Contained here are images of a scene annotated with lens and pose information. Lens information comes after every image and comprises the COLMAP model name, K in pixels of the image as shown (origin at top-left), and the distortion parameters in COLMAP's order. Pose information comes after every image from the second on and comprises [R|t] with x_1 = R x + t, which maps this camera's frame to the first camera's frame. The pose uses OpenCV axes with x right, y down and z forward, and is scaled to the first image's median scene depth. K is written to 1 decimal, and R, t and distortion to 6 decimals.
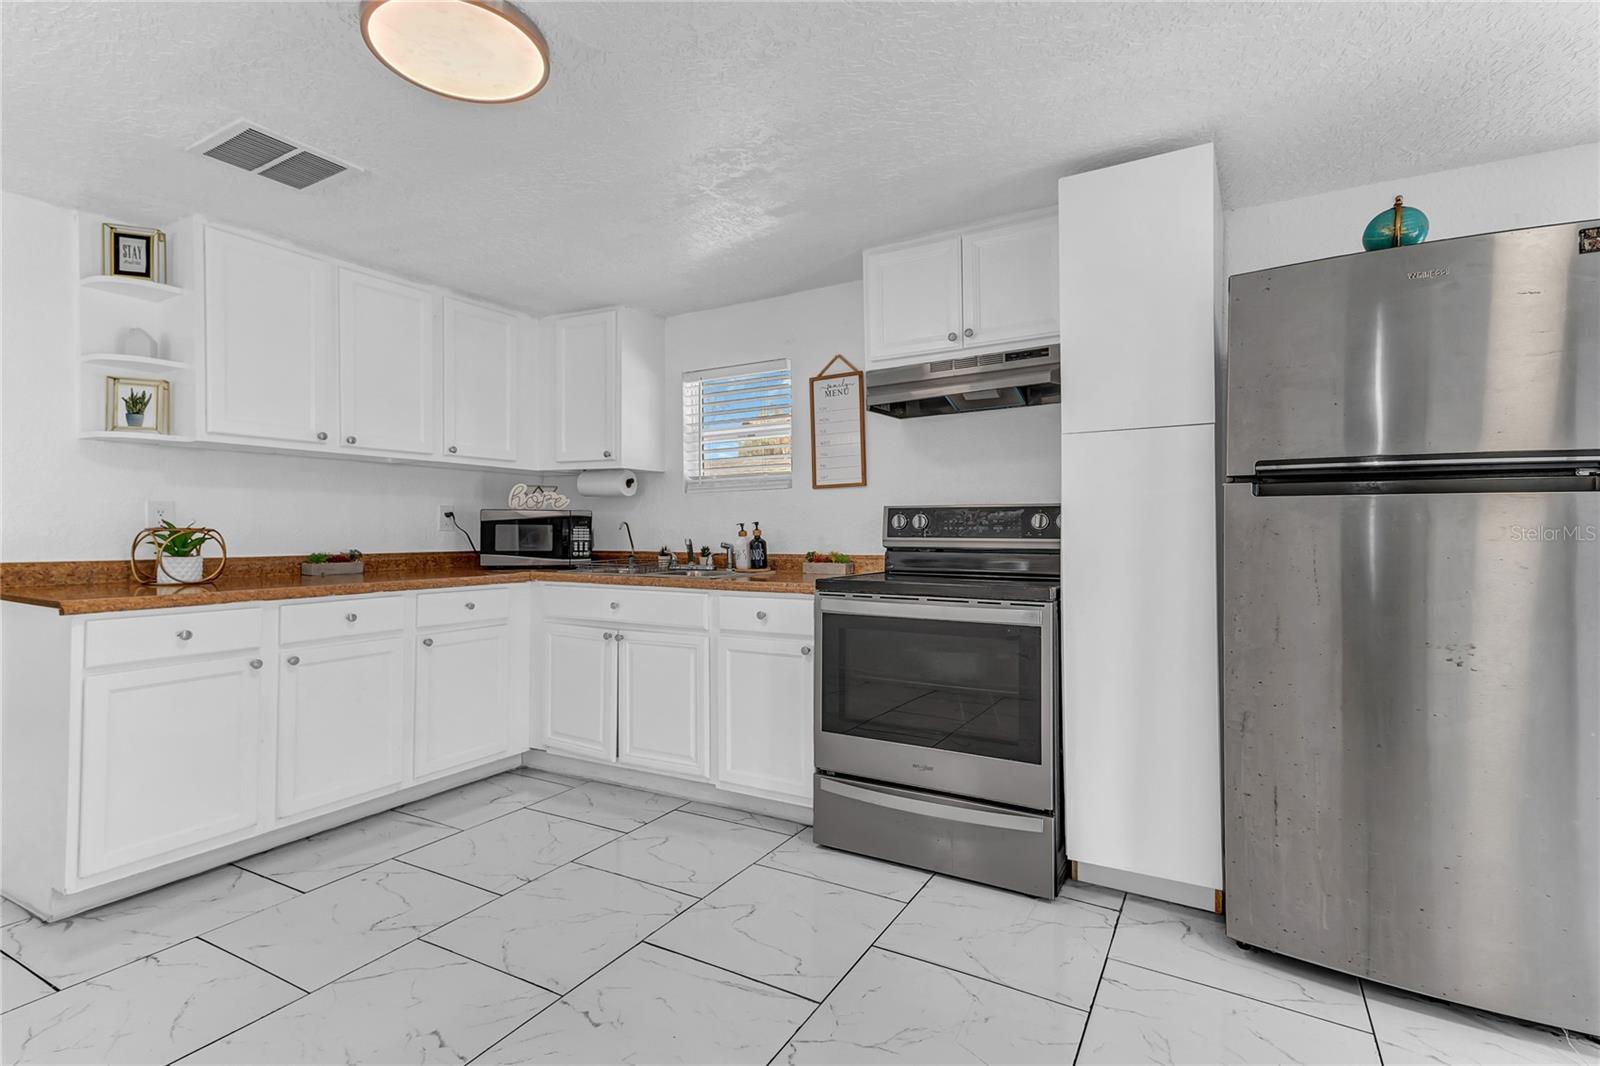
lens RADIAL K [[738.7, 0, 806.3], [0, 738.7, 528.1], [0, 0, 1]] dist [0.034453, -0.001208]
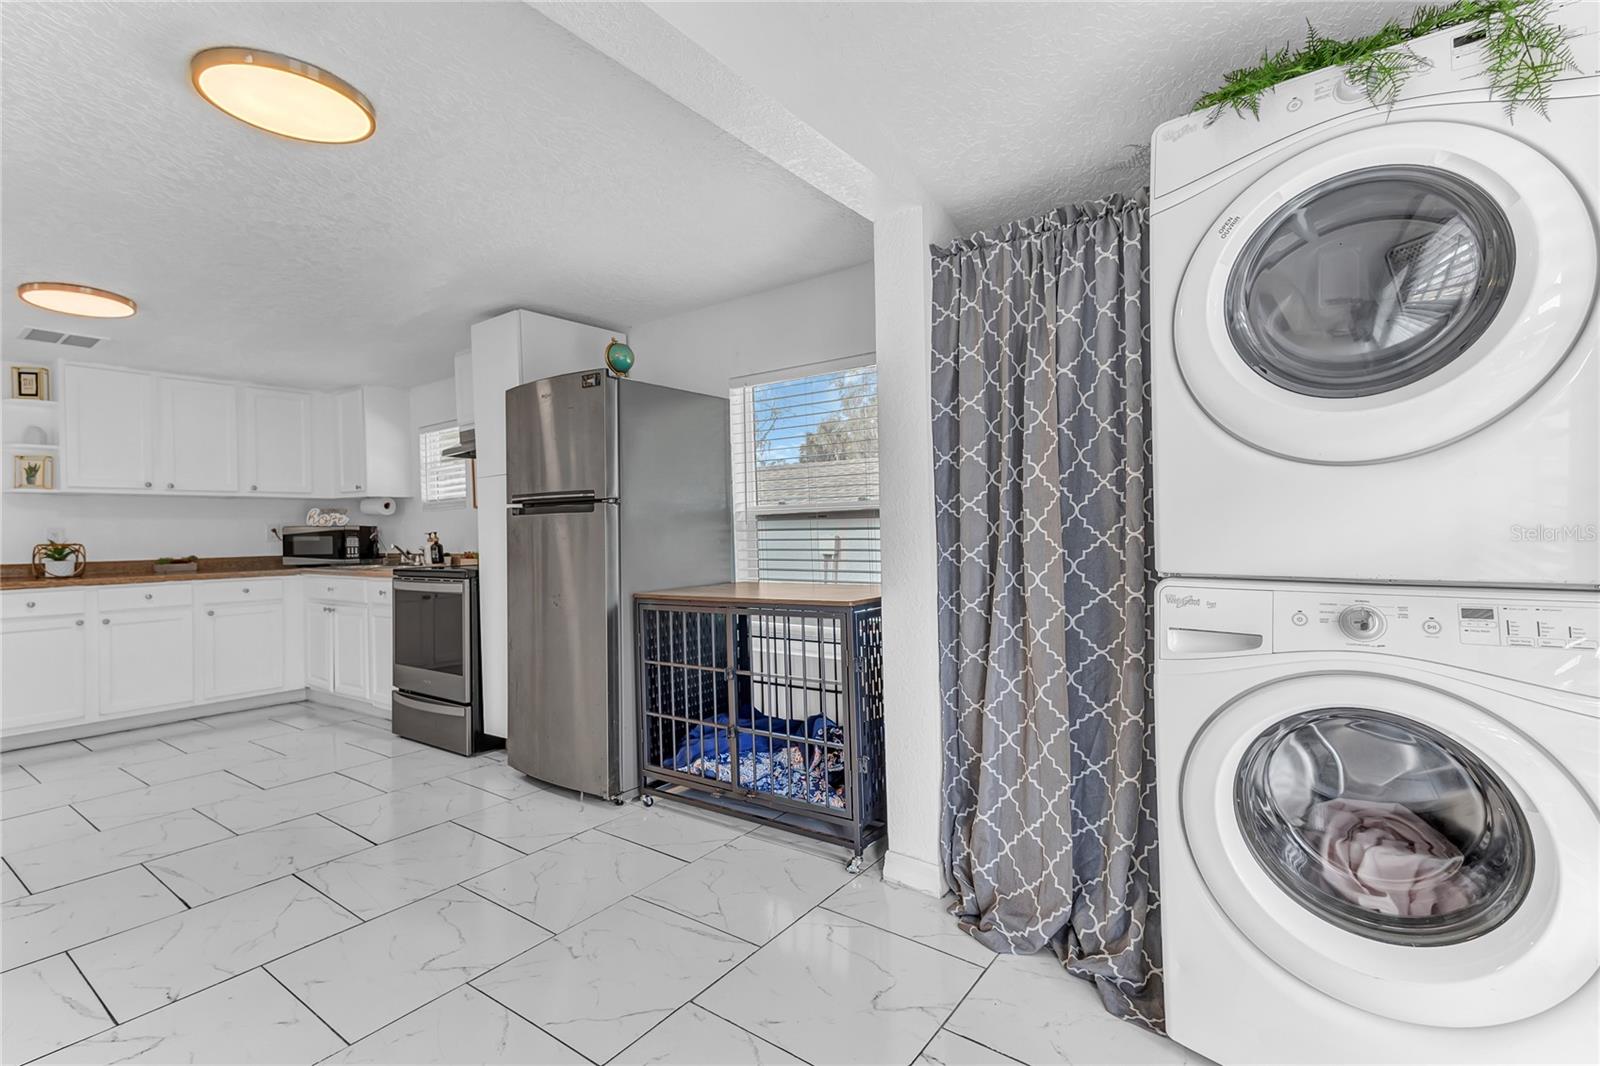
lens RADIAL K [[738.7, 0, 804.6], [0, 738.7, 529.2], [0, 0, 1]] dist [0.034453, -0.001208]
pose [[0.989841, -0.020871, -0.140639, 0.990376], [0.020997, 0.999779, -0.000587, 0.003088], [0.140620, -0.002372, 0.990061, -0.417231]]
